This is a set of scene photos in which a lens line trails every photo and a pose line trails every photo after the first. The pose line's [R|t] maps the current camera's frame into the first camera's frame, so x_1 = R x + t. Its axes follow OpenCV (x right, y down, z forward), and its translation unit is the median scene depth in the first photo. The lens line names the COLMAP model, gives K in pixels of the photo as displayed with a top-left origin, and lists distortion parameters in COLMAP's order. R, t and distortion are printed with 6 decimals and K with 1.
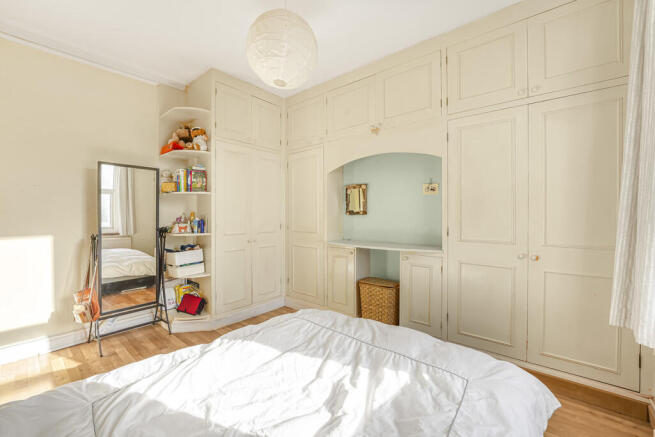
lens RADIAL K [[267.2, 0, 322.6], [0, 267.2, 219.0], [0, 0, 1]] dist [-0.001312, -0.000034]
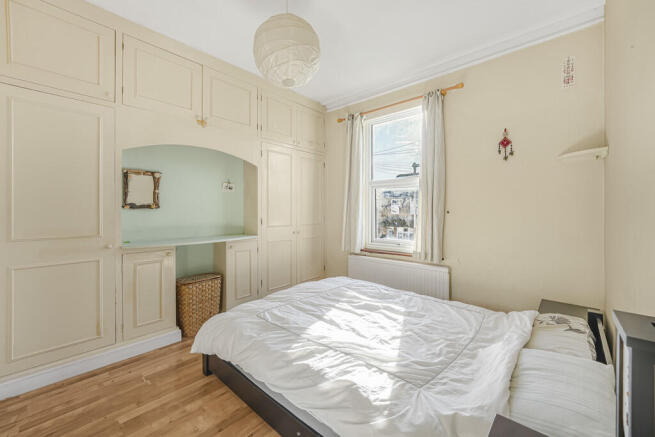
lens RADIAL K [[267.2, 0, 322.7], [0, 267.2, 212.6], [0, 0, 1]] dist [-0.001312, -0.000034]
pose [[0.042864, -0.001258, 0.999080, -0.807614], [0.020861, 0.999782, 0.000363, 0.008377], [-0.998863, 0.020826, 0.042881, 0.557130]]
